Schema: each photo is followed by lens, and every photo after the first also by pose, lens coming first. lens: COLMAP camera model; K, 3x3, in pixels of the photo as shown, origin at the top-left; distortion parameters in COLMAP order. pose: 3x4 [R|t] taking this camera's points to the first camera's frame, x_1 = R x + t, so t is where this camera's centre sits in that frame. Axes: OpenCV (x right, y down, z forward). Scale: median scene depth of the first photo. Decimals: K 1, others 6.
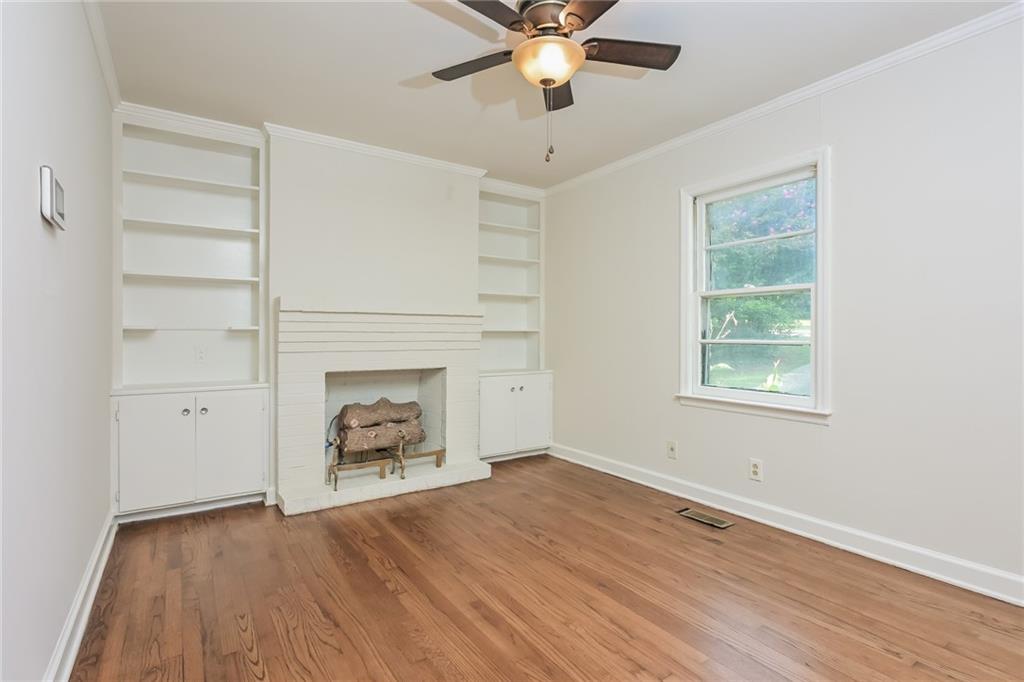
lens RADIAL K [[507.7, 0, 513.7], [0, 507.7, 334.3], [0, 0, 1]] dist [-0.000341, -0.000328]
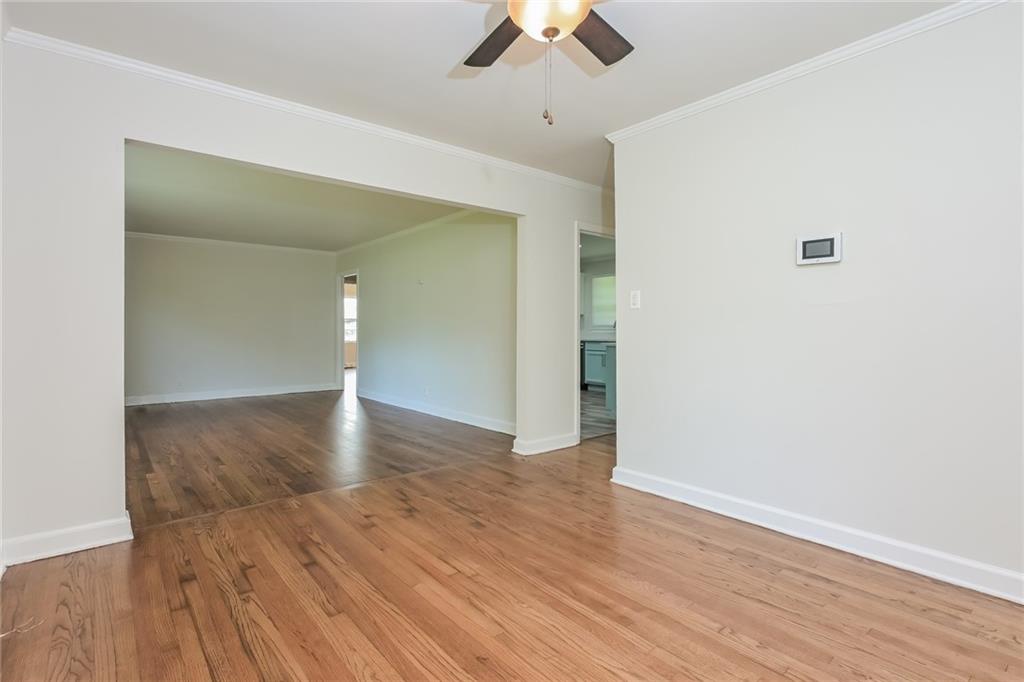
lens RADIAL K [[507.7, 0, 512.0], [0, 507.7, 337.4], [0, 0, 1]] dist [-0.000341, -0.000328]
pose [[-0.995618, -0.001519, -0.093496, 0.236008], [-0.002476, 0.999946, 0.010119, 0.015163], [0.093476, 0.010306, -0.995568, 2.054244]]
